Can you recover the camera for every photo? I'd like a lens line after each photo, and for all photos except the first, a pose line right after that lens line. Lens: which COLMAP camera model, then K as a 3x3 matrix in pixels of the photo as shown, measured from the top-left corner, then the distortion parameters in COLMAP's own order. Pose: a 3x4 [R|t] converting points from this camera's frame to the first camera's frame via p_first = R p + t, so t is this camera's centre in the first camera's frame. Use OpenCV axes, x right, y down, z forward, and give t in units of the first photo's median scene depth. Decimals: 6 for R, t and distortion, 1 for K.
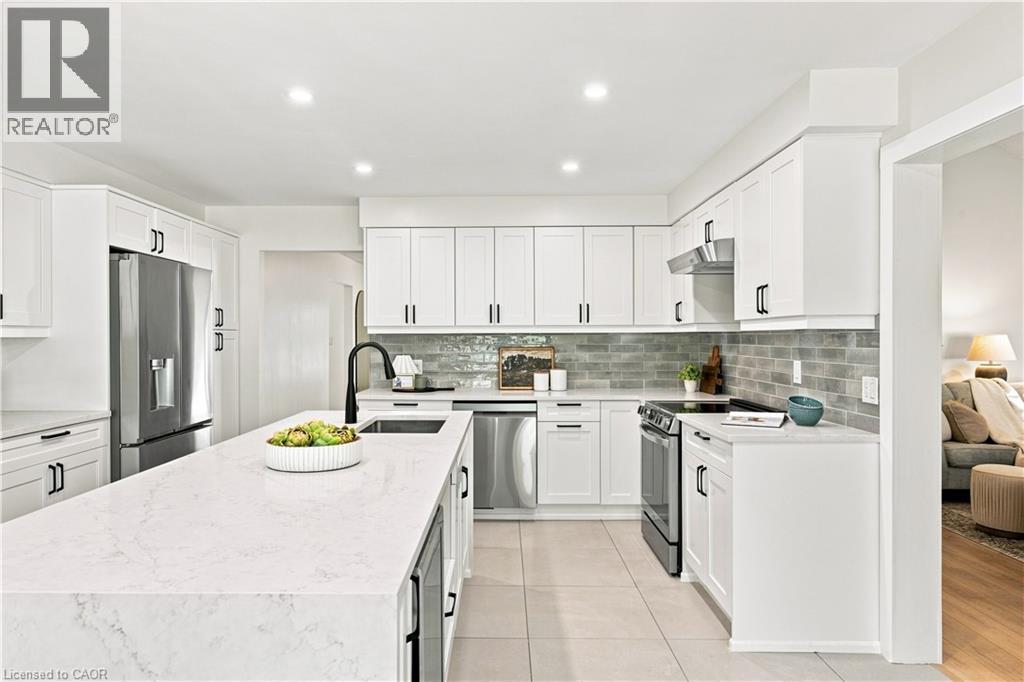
lens RADIAL K [[643.4, 0, 502.8], [0, 643.4, 341.0], [0, 0, 1]] dist [-0.002544, 0.001501]
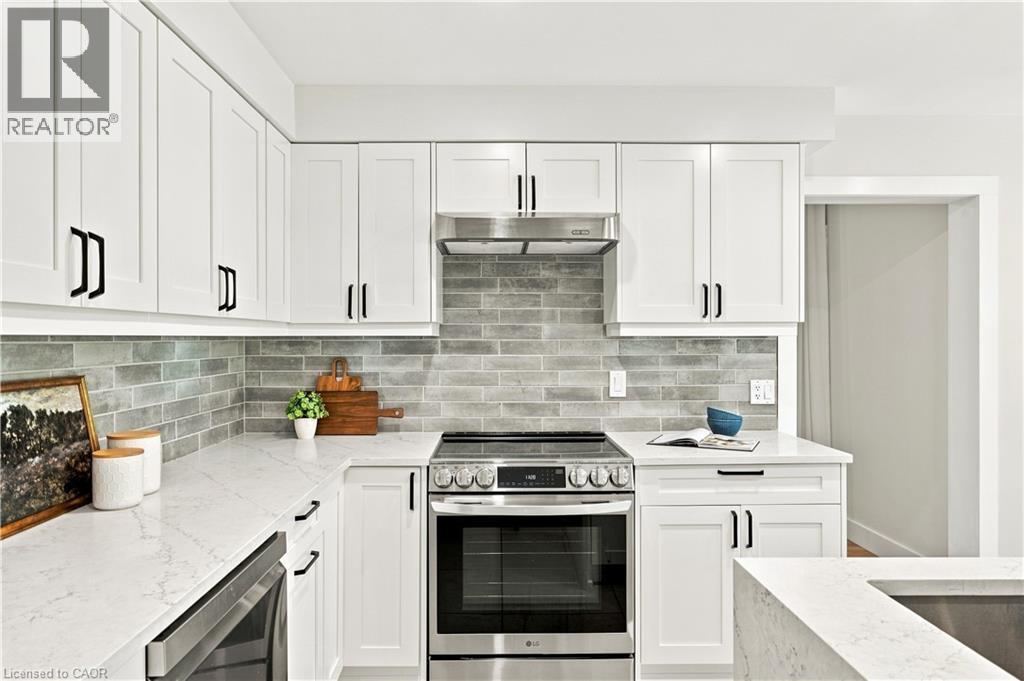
lens RADIAL K [[643.4, 0, 502.8], [0, 643.4, 340.5], [0, 0, 1]] dist [-0.002544, 0.001501]
pose [[-0.022124, -0.000637, 0.999755, -0.282618], [0.007367, 0.999973, 0.000800, -0.008379], [-0.999728, 0.007383, -0.022118, 0.806220]]
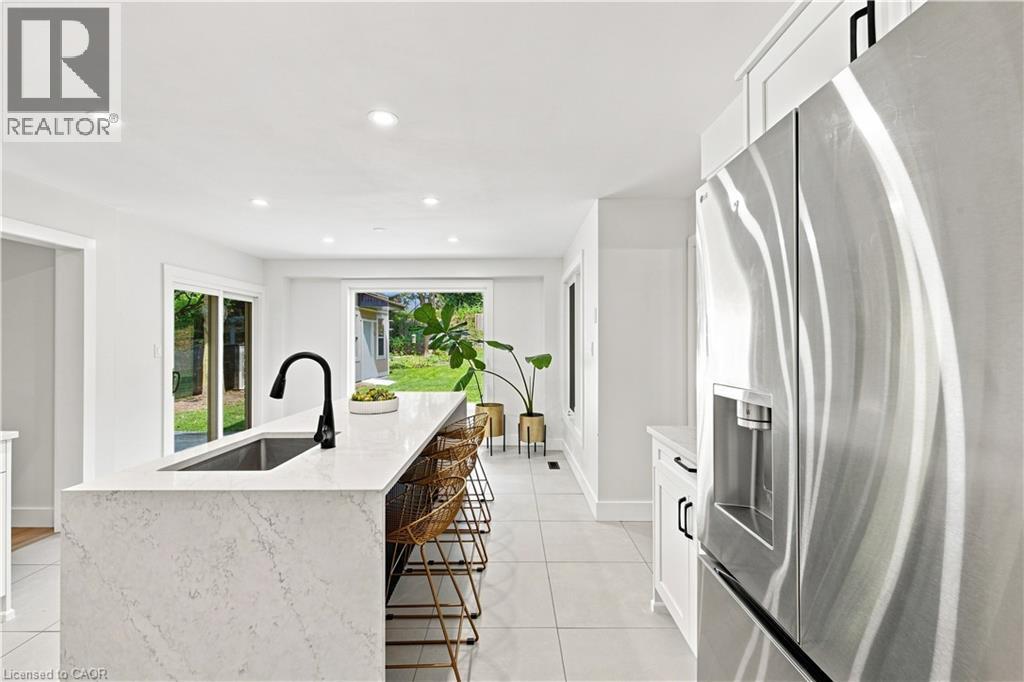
lens RADIAL K [[426.8, 0, 509.0], [0, 426.8, 340.3], [0, 0, 1]] dist [0.003365, -0.000244]
pose [[-0.999947, 0.001950, -0.010095, -0.291073], [0.001953, 0.999998, -0.000321, -0.009808], [0.010095, -0.000341, -0.999949, 0.965263]]
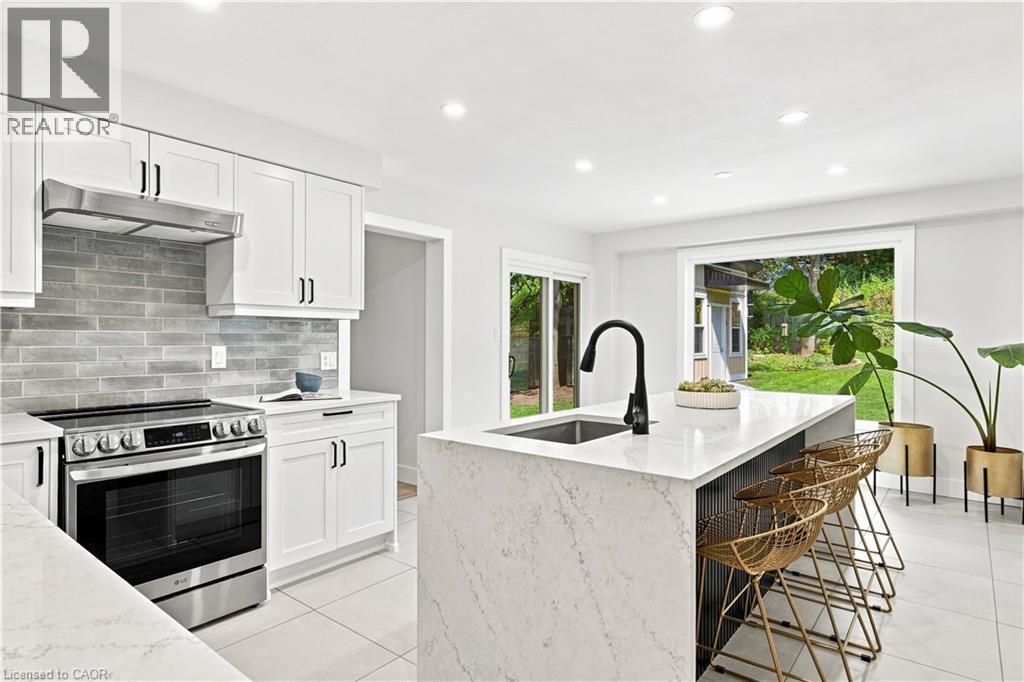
lens RADIAL K [[562.1, 0, 512.0], [0, 562.1, 341.0], [0, 0, 1]] dist [0.001860, 0.001643]
pose [[-0.784762, -0.001511, 0.619795, -0.316672], [0.002966, 0.999976, 0.006193, 0.012920], [-0.619790, 0.006699, -0.784739, 0.969367]]
